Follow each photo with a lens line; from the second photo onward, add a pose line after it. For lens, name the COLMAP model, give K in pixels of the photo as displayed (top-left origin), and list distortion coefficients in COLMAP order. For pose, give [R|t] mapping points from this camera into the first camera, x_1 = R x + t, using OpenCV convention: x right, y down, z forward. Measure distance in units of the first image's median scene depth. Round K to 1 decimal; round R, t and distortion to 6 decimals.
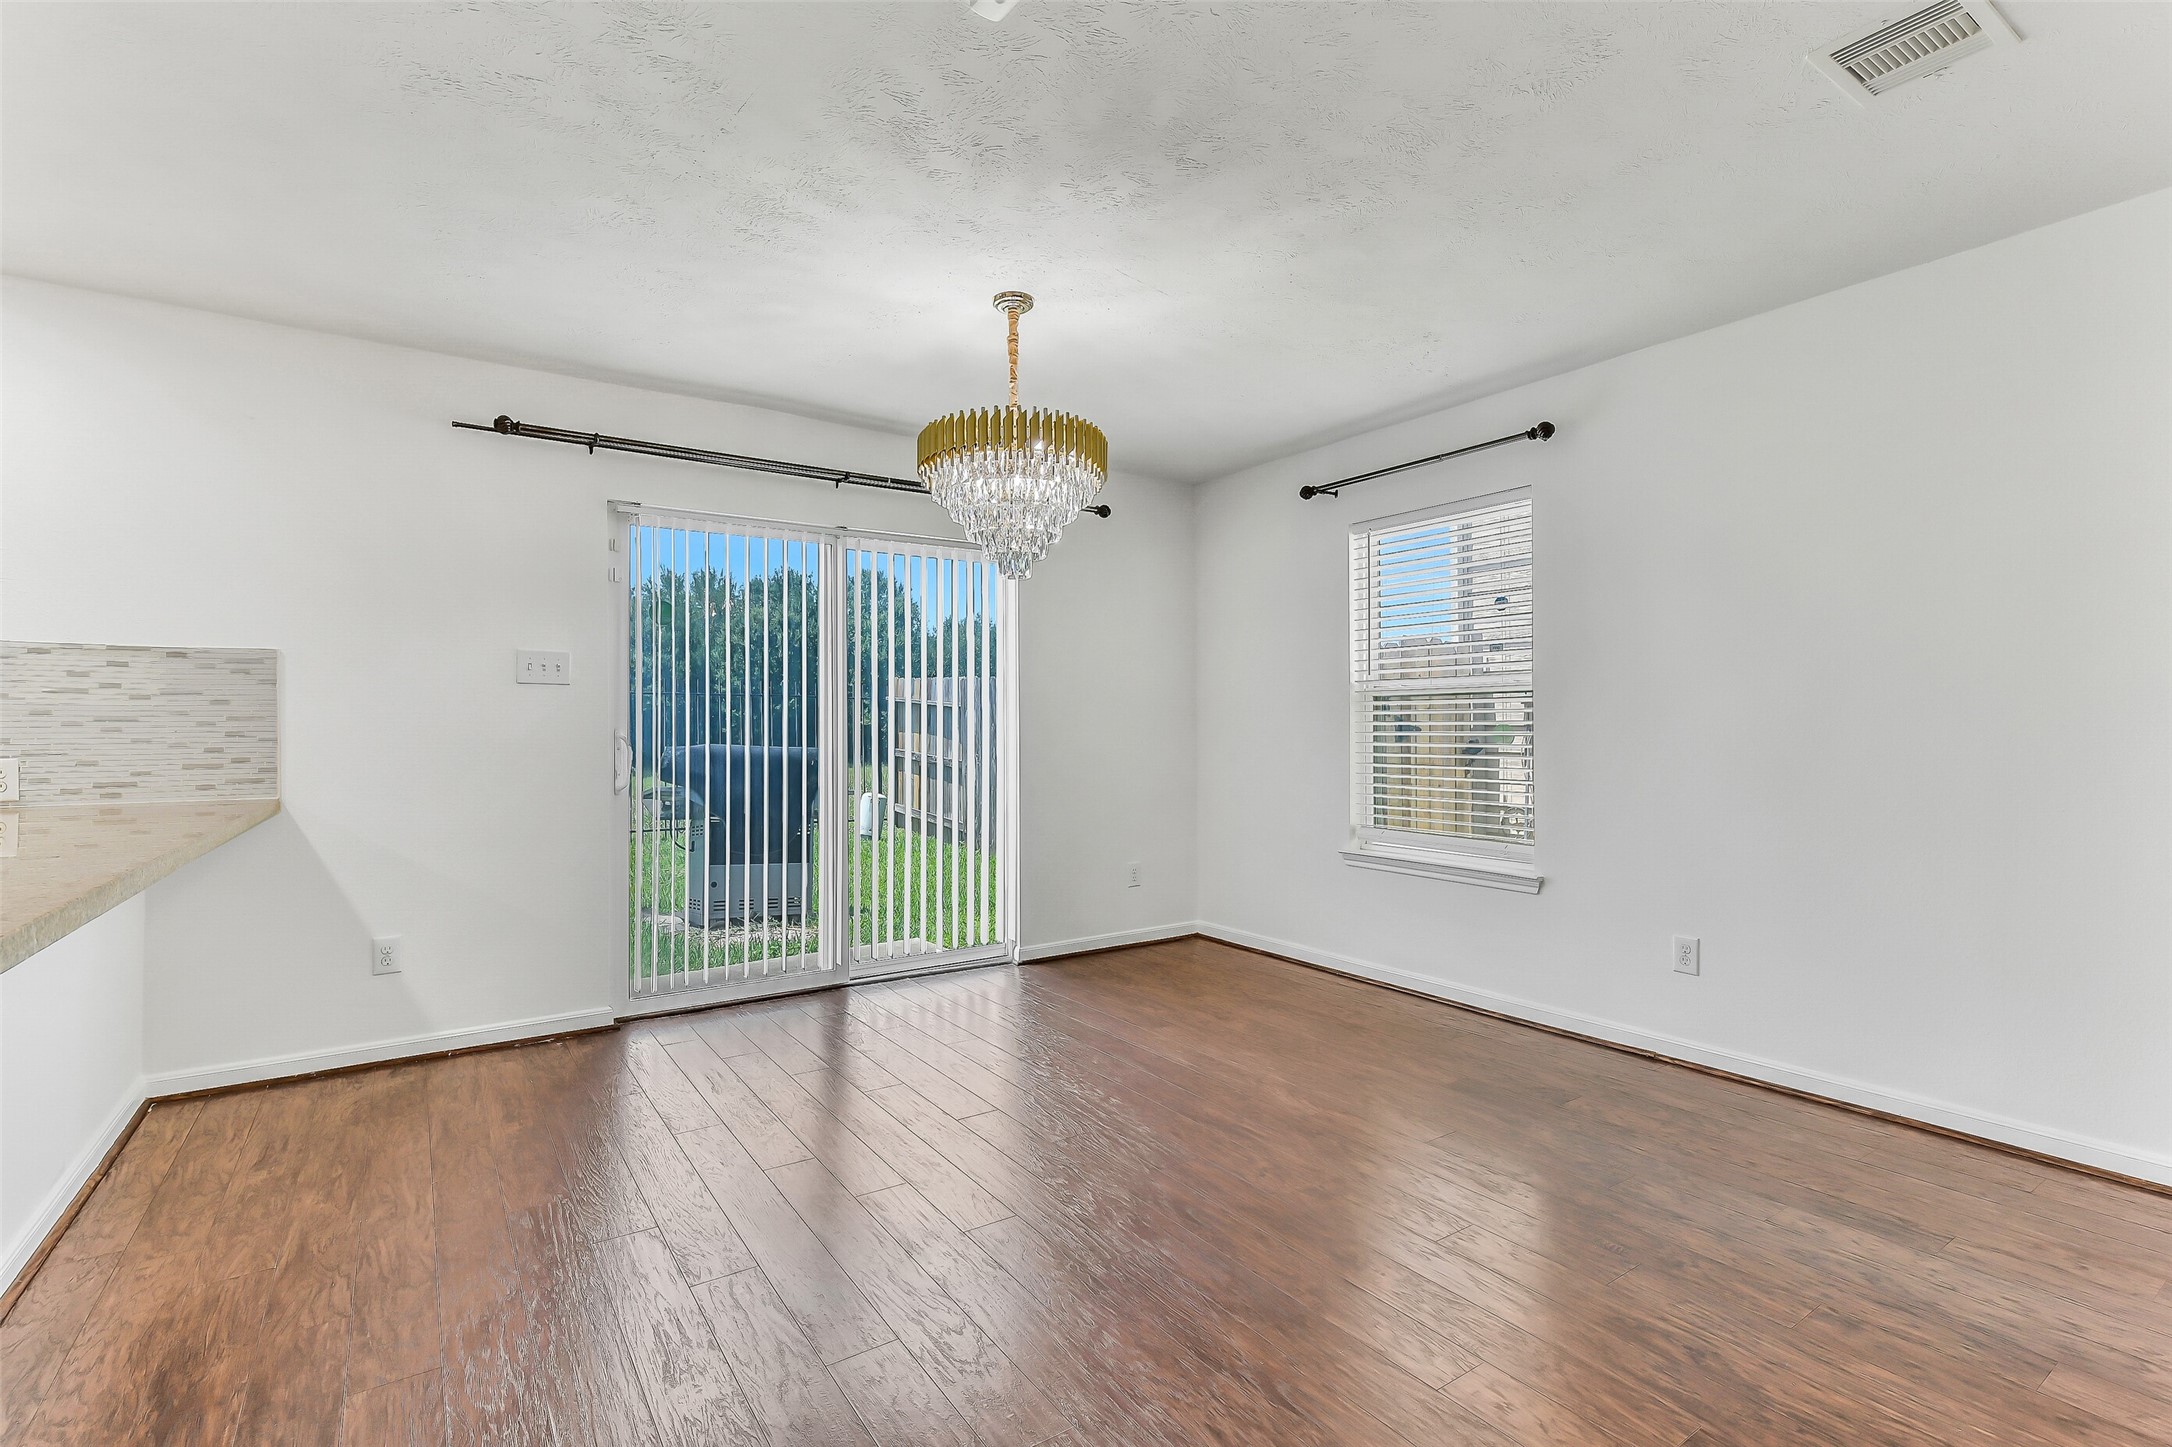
lens RADIAL K [[989.1, 0, 1087.7], [0, 989.1, 711.6], [0, 0, 1]] dist [0.000286, -0.000180]
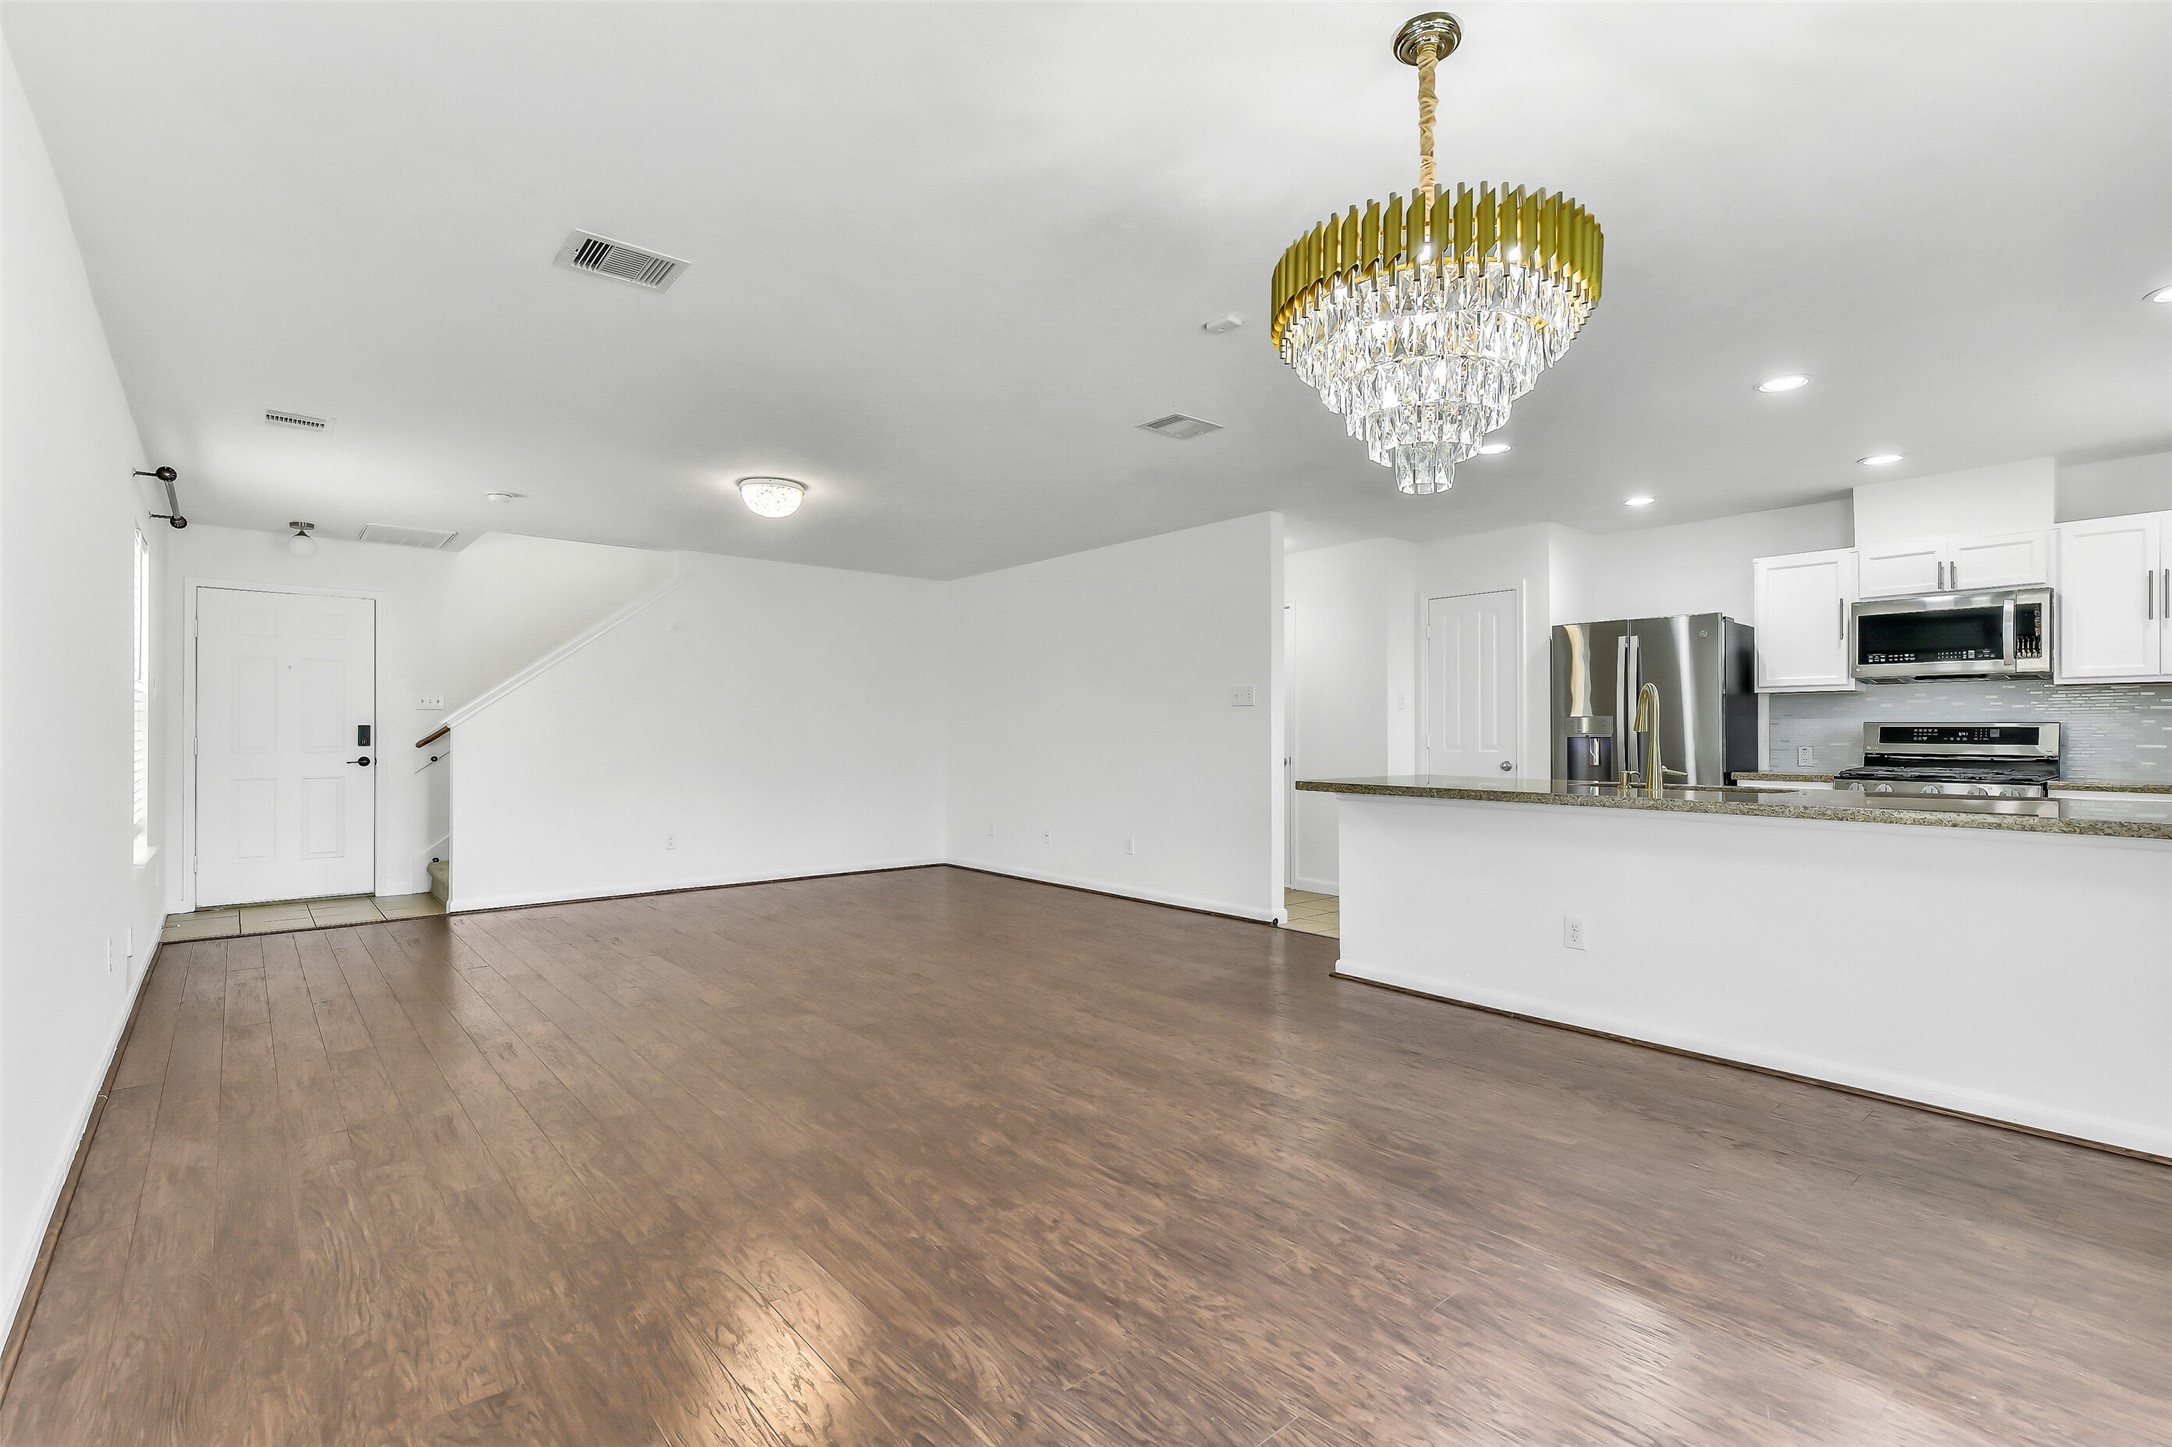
lens RADIAL K [[1000.0, 0, 1081.6], [0, 1000.0, 731.5], [0, 0, 1]] dist [0.000266, 0.000281]
pose [[-0.994833, 0.002737, -0.101490, 0.164016], [0.004764, 0.999794, -0.019742, 0.021163], [0.101415, -0.020124, -0.994641, 1.294090]]
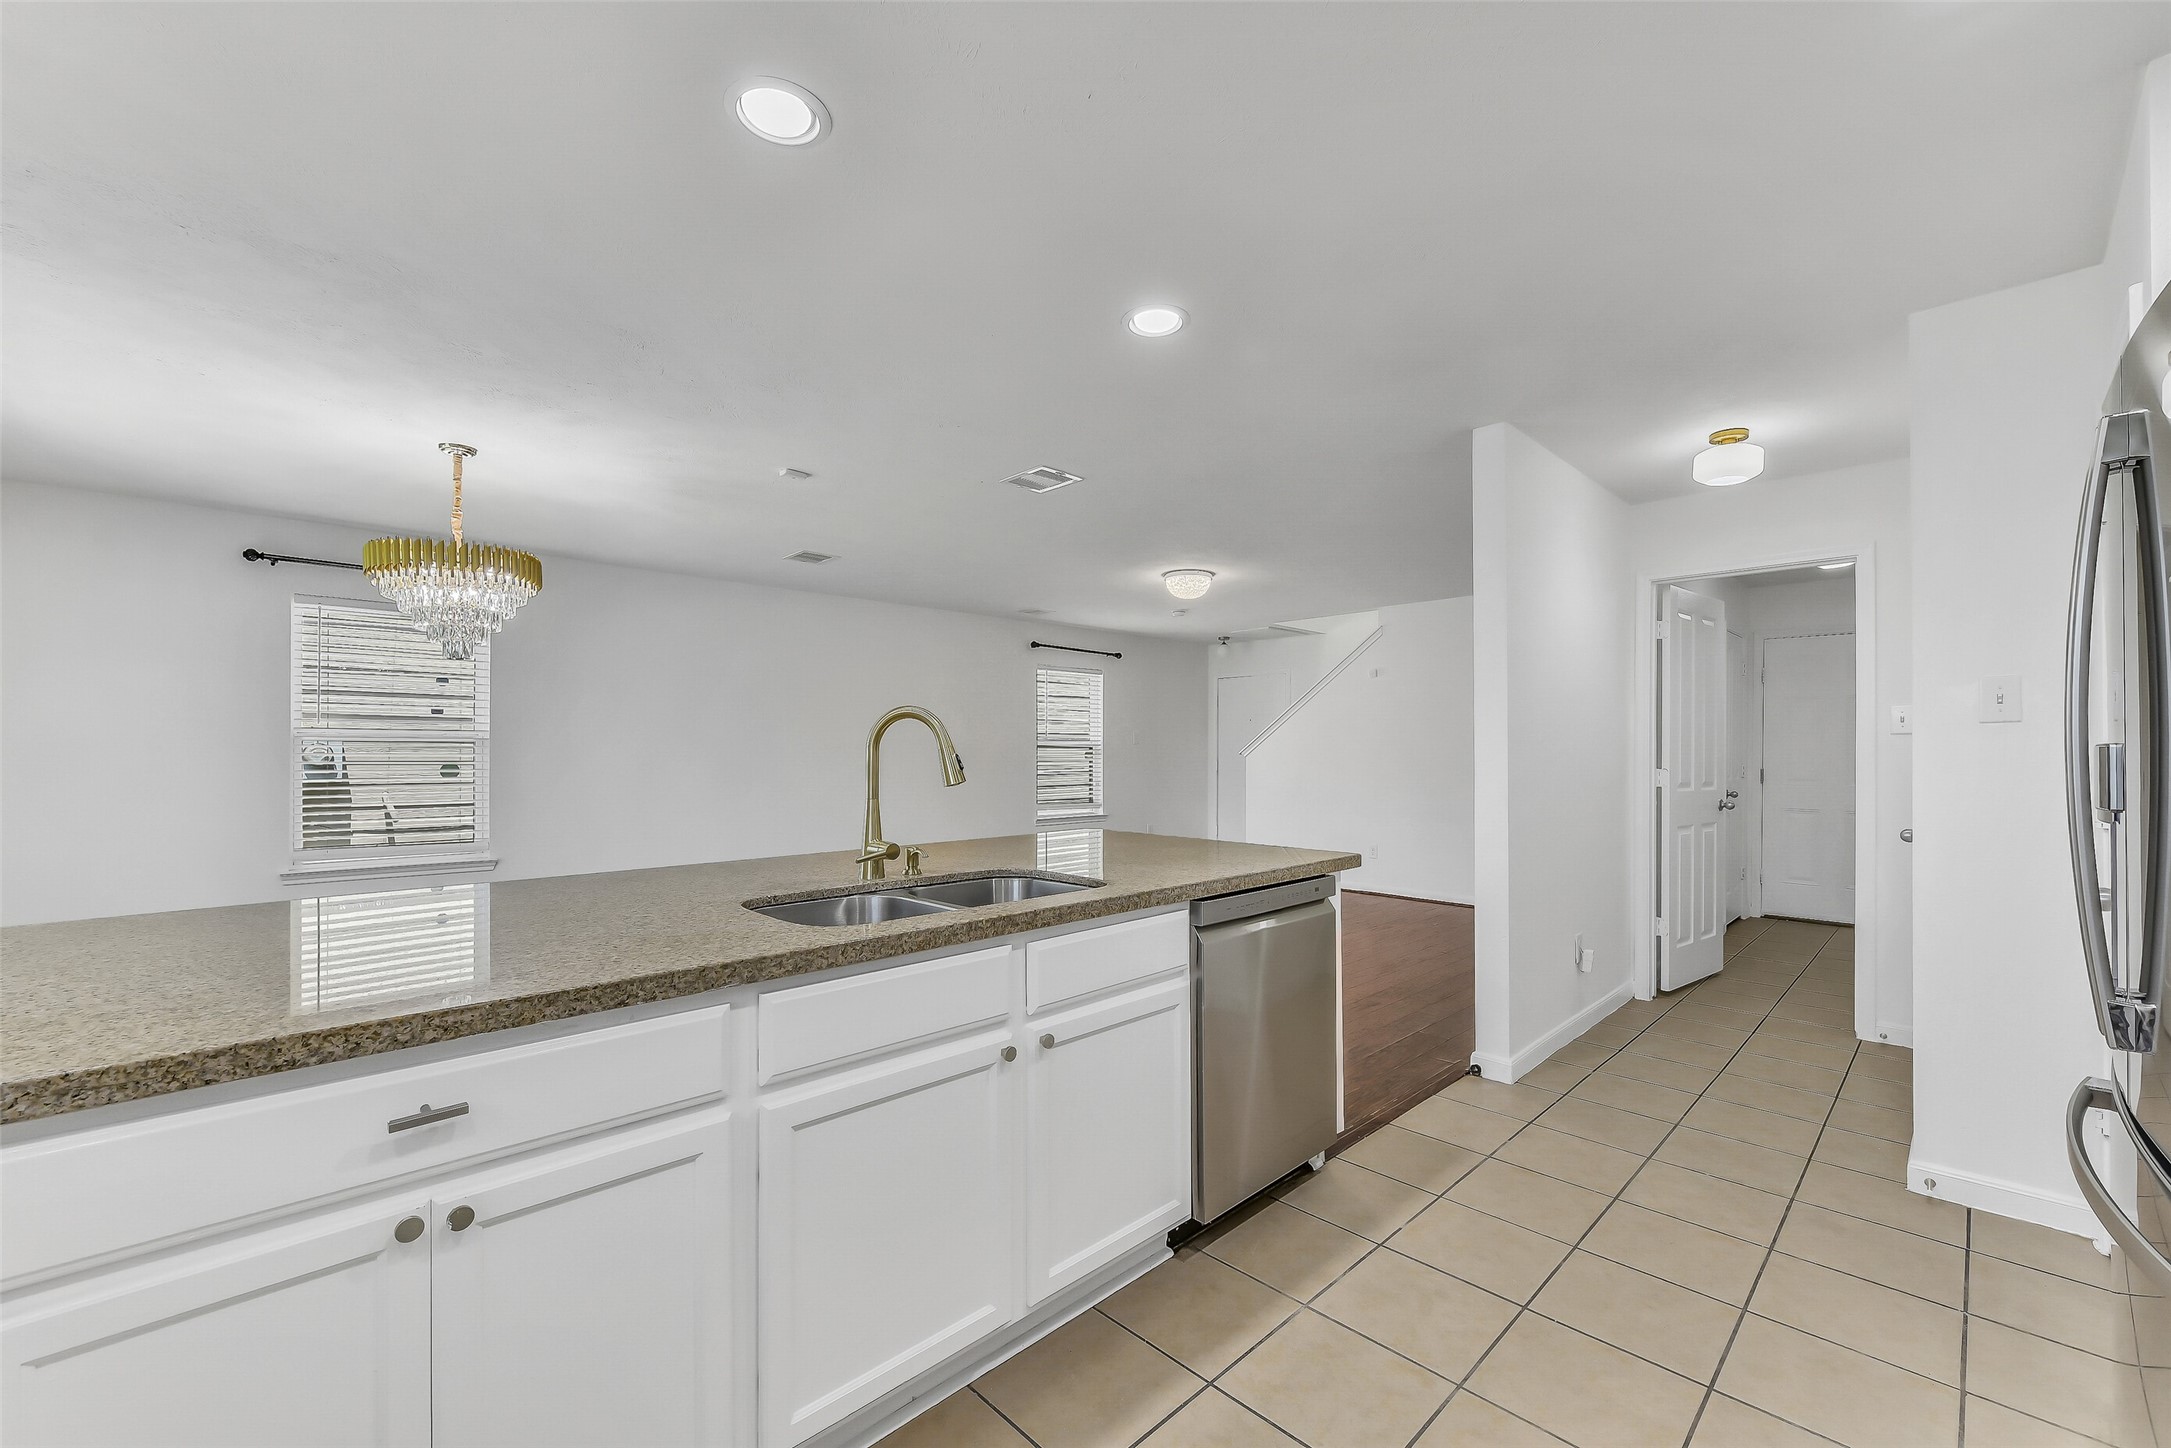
lens RADIAL K [[875.3, 0, 1076.7], [0, 875.3, 754.0], [0, 0, 1]] dist [-0.001319, -0.000133]
pose [[-0.157891, -0.000536, 0.987456, -1.098834], [-0.018075, 0.999834, -0.002348, -0.016703], [-0.987291, -0.018219, -0.157874, 0.301960]]
